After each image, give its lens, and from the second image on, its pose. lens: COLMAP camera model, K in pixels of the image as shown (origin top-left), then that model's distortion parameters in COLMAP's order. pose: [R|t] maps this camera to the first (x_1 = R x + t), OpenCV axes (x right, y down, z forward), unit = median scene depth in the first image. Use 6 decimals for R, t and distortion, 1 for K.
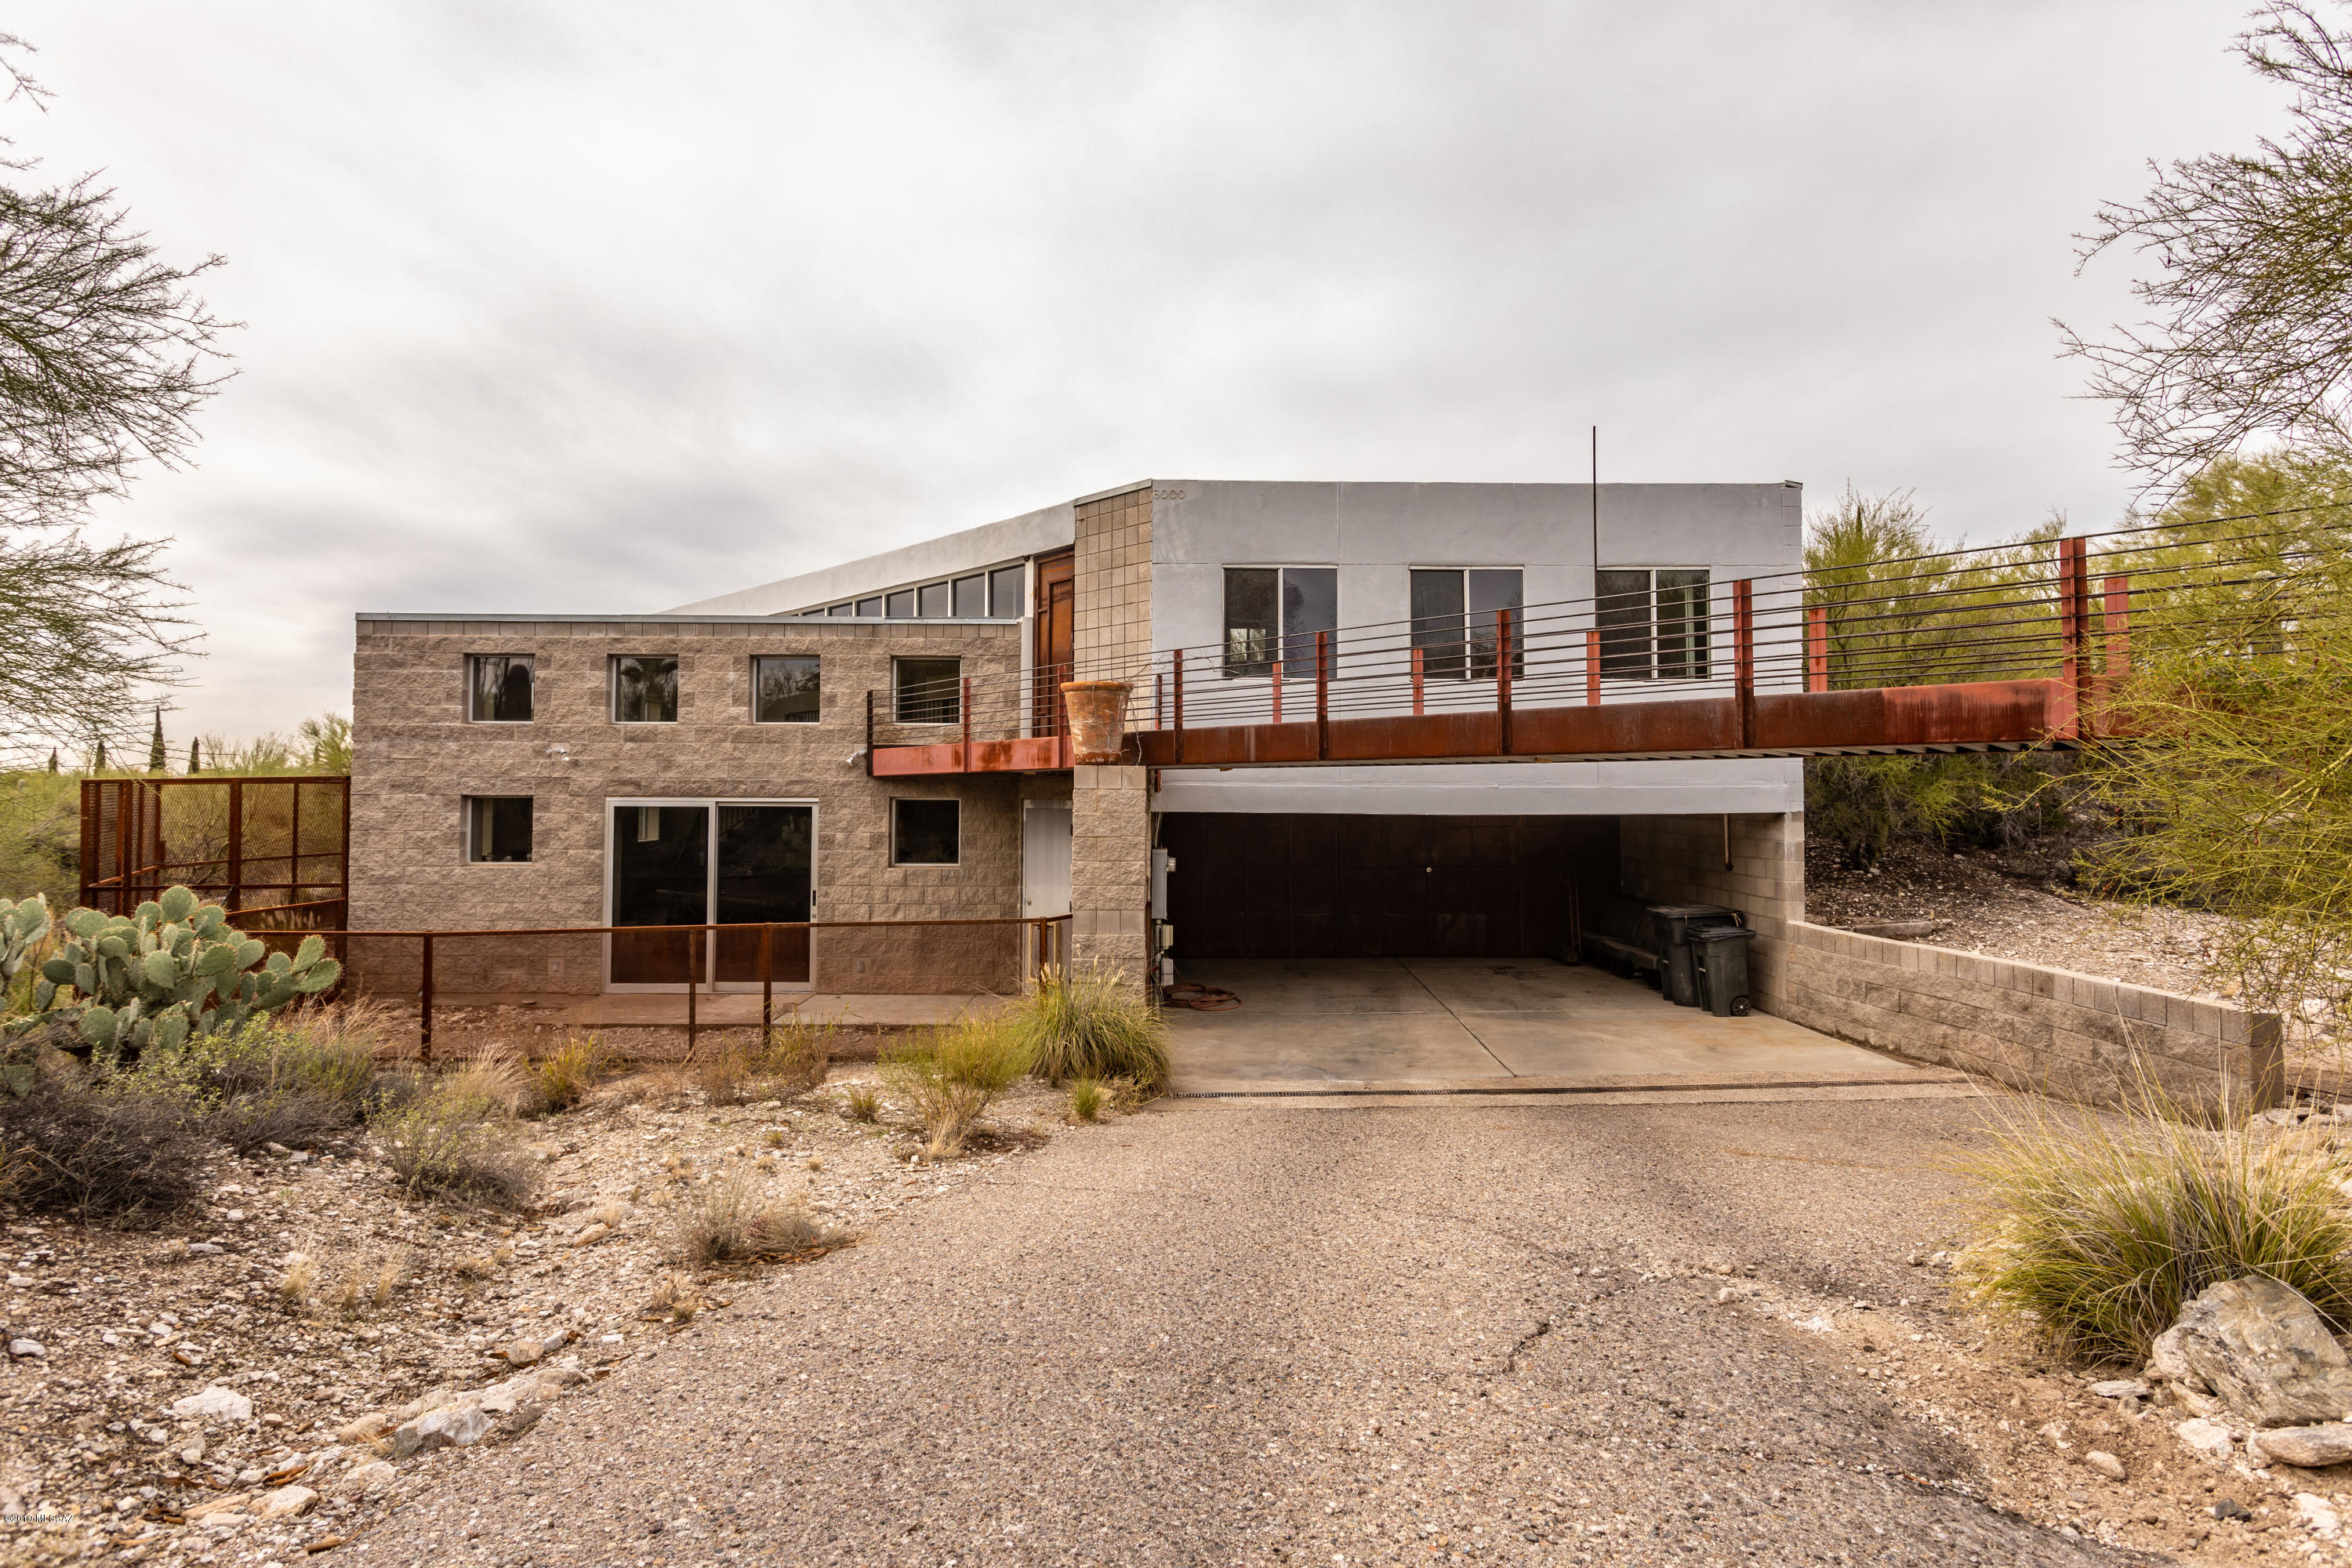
lens RADIAL K [[1156.2, 0, 1206.4], [0, 1156.2, 763.2], [0, 0, 1]] dist [0.000754, 0.000326]
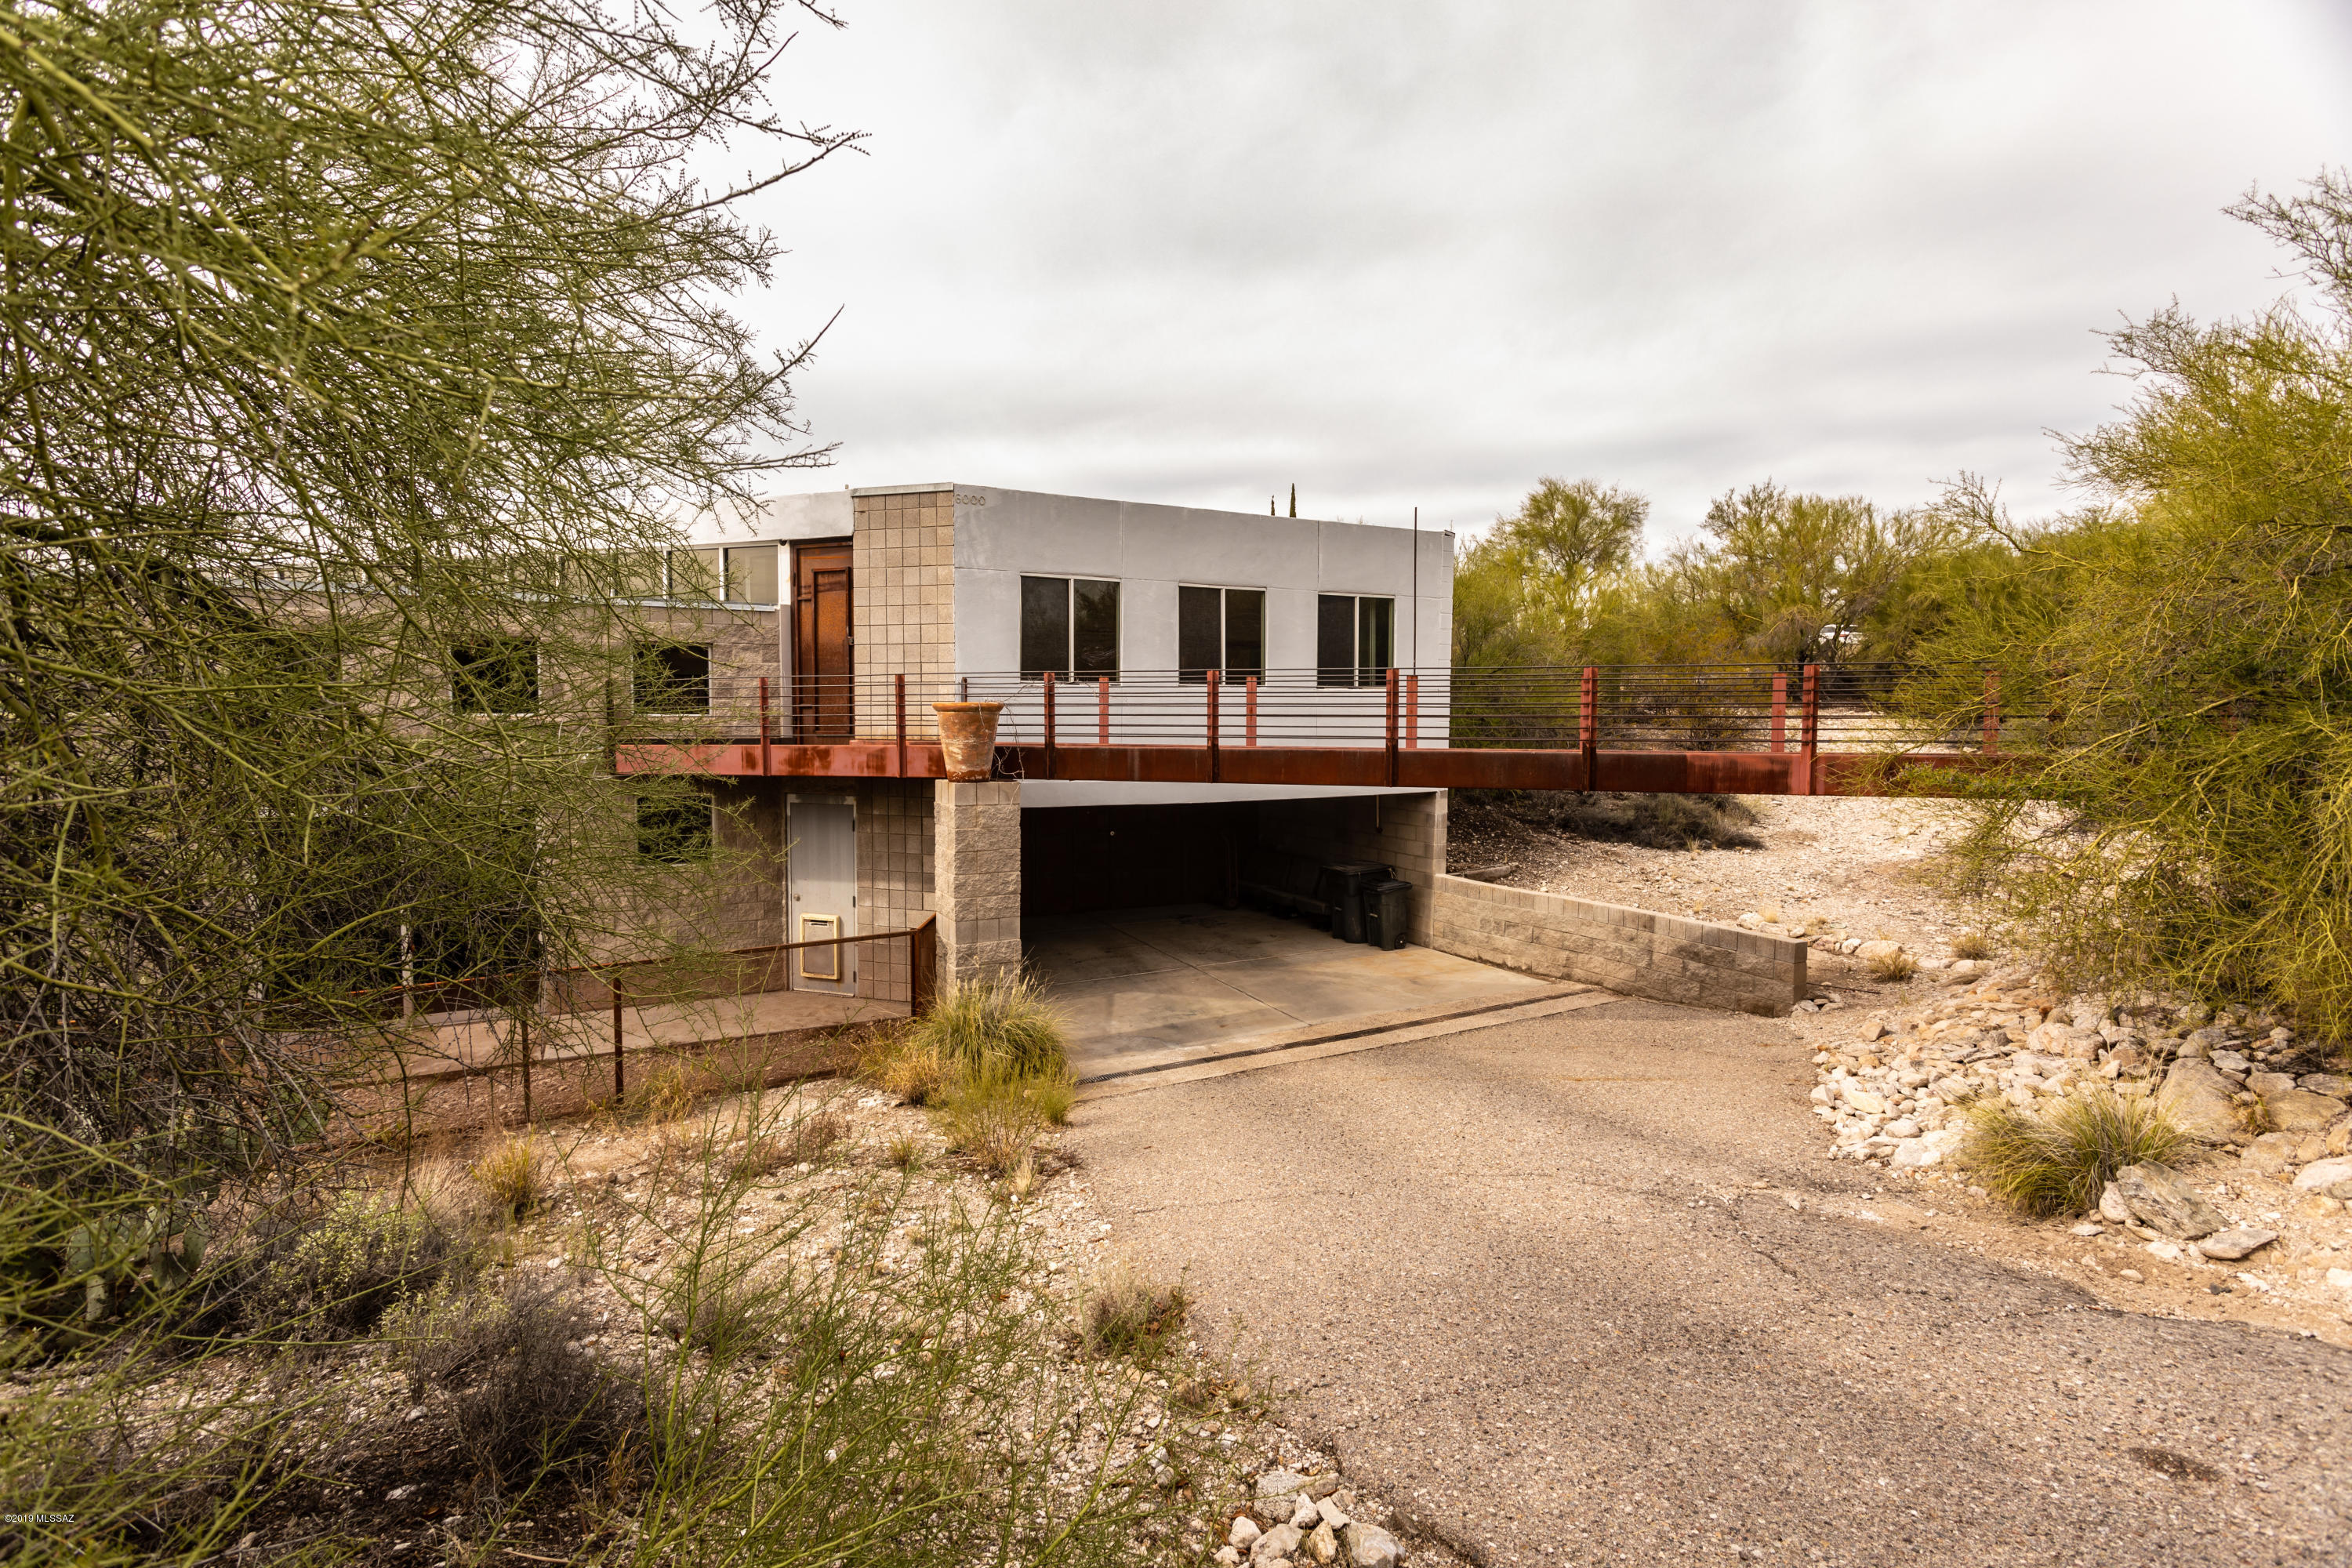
lens RADIAL K [[1101.4, 0, 1176.0], [0, 1101.4, 784.0], [0, 0, 1]] dist [0.001268, 0.000457]
pose [[0.897672, -0.027203, 0.439825, -0.285702], [-0.014446, 0.995740, 0.091069, -0.069579], [-0.440428, -0.088104, 0.893454, 0.027908]]
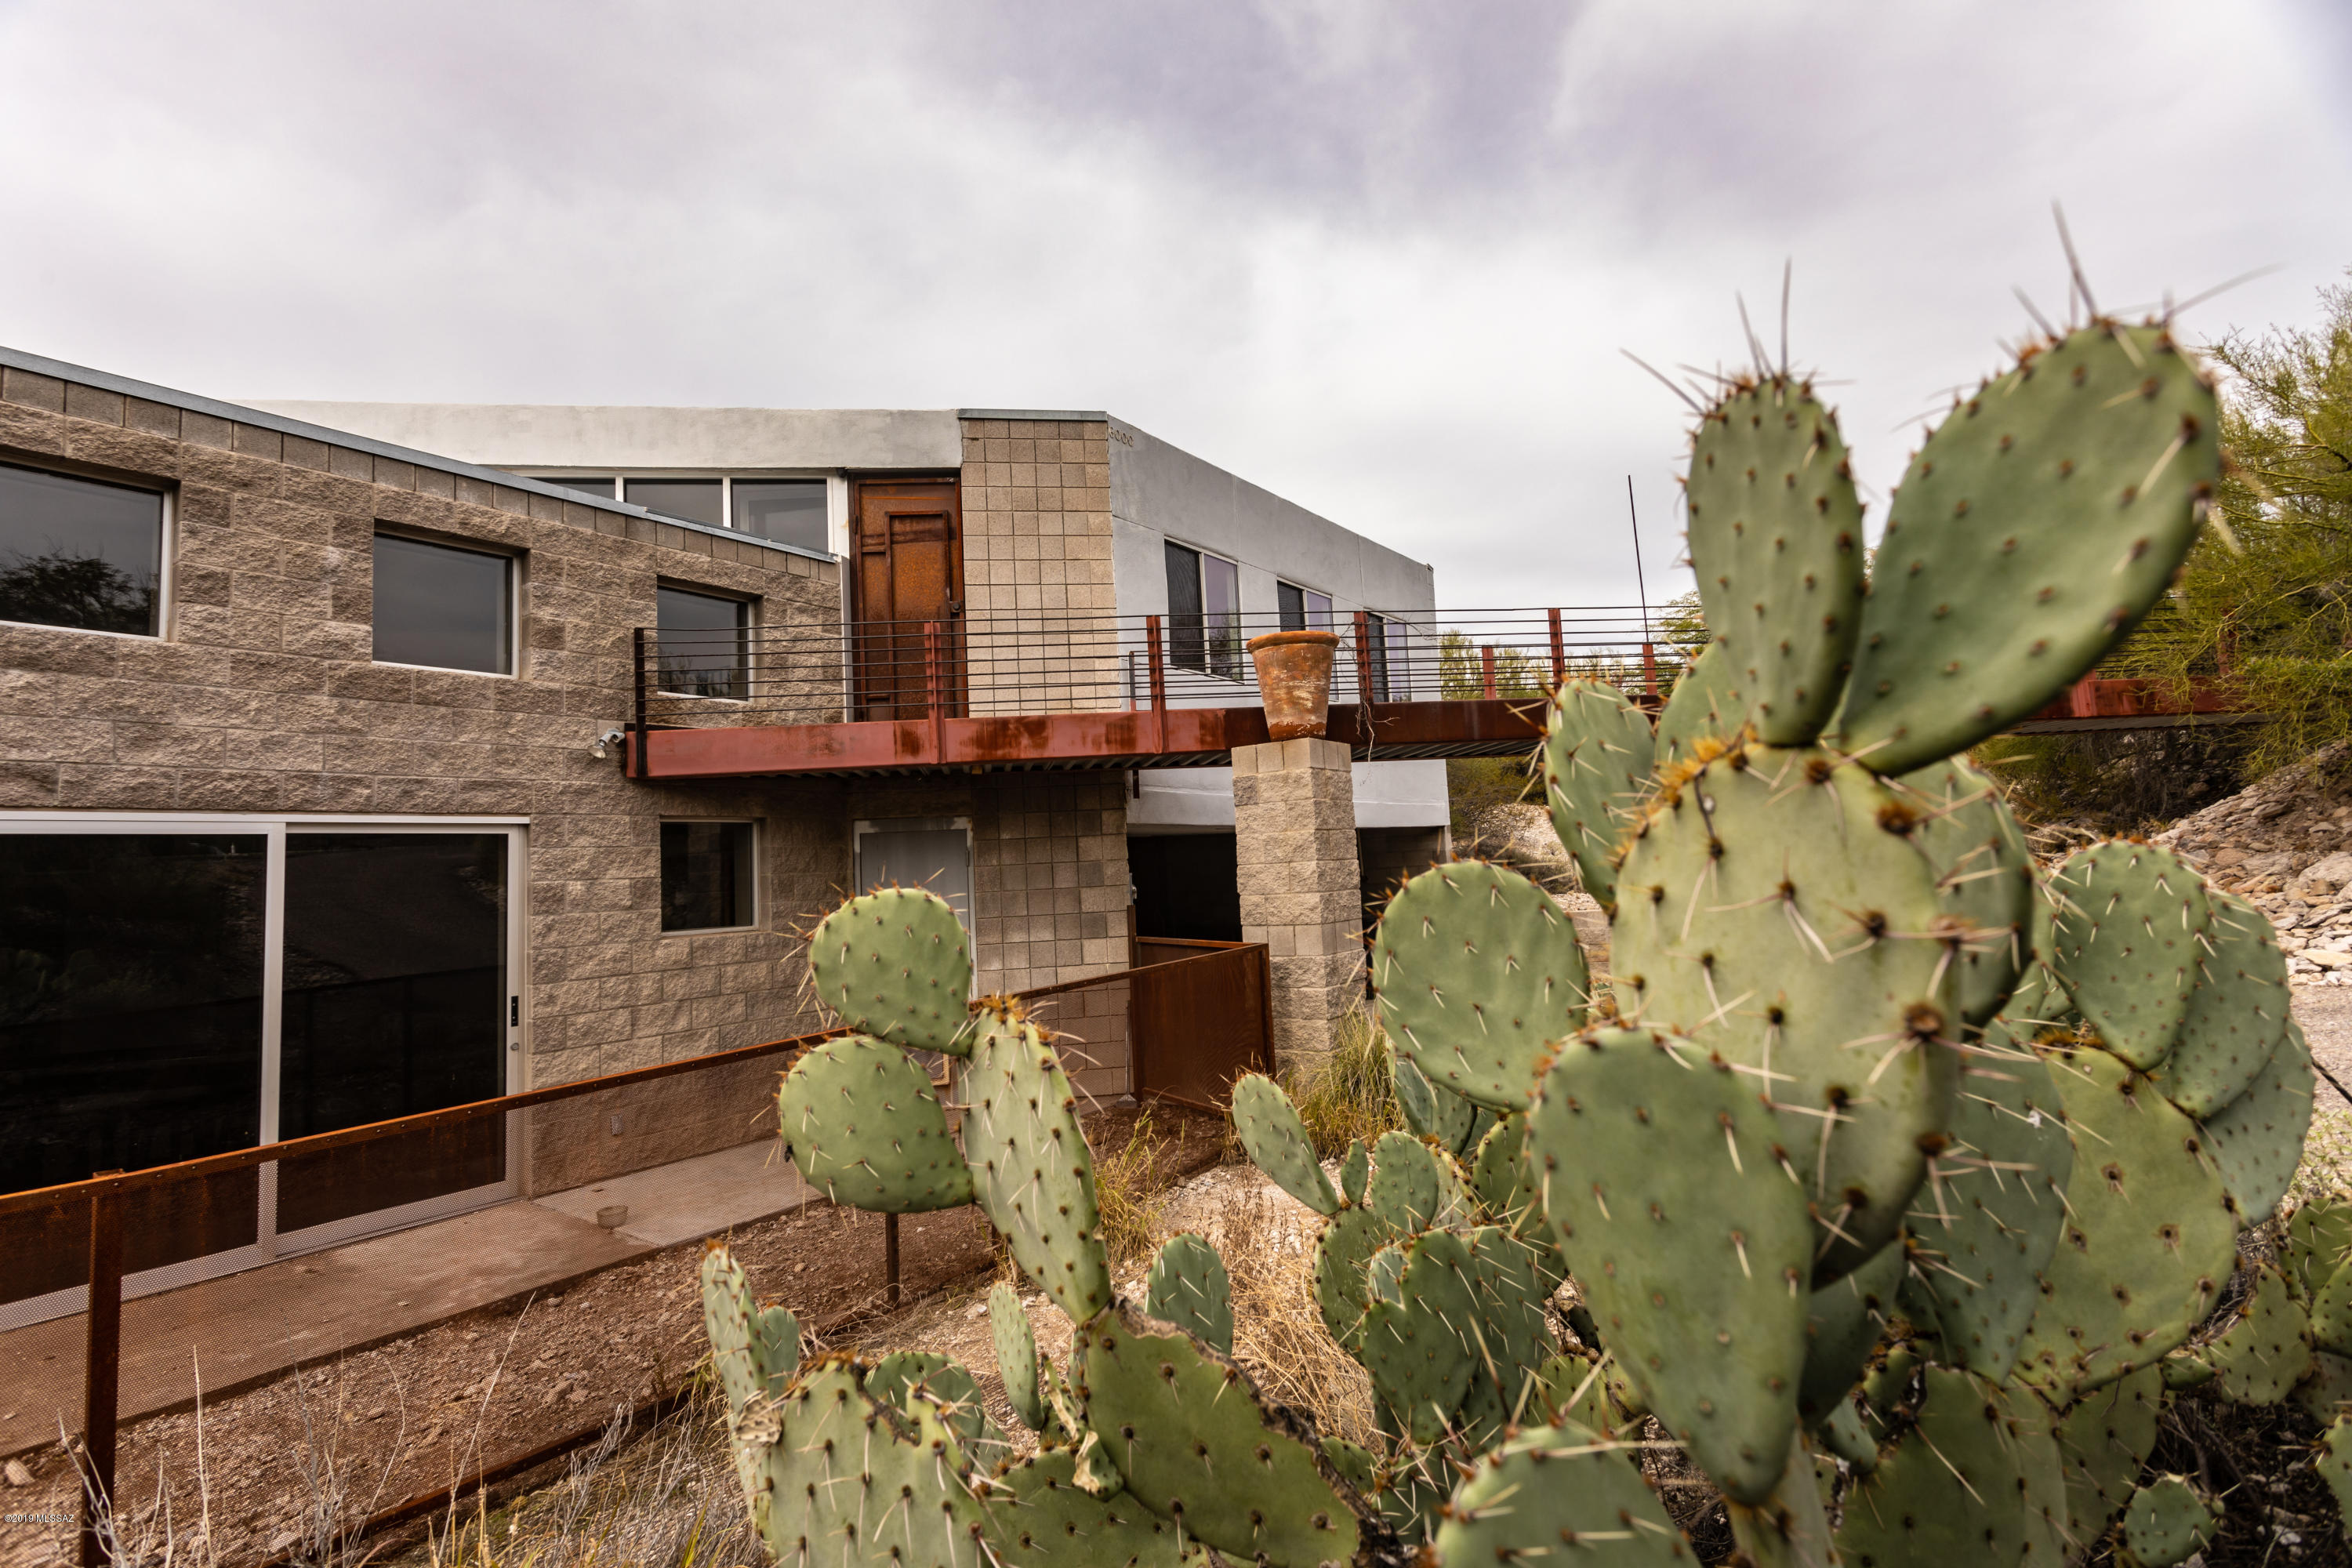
lens RADIAL K [[1101.4, 0, 1176.0], [0, 1101.4, 784.0], [0, 0, 1]] dist [0.001268, 0.000457]
pose [[0.598030, 0.031338, 0.800861, -0.589233], [0.033763, 0.997363, -0.064239, 0.060184], [-0.800763, 0.065456, 0.595395, 0.489963]]
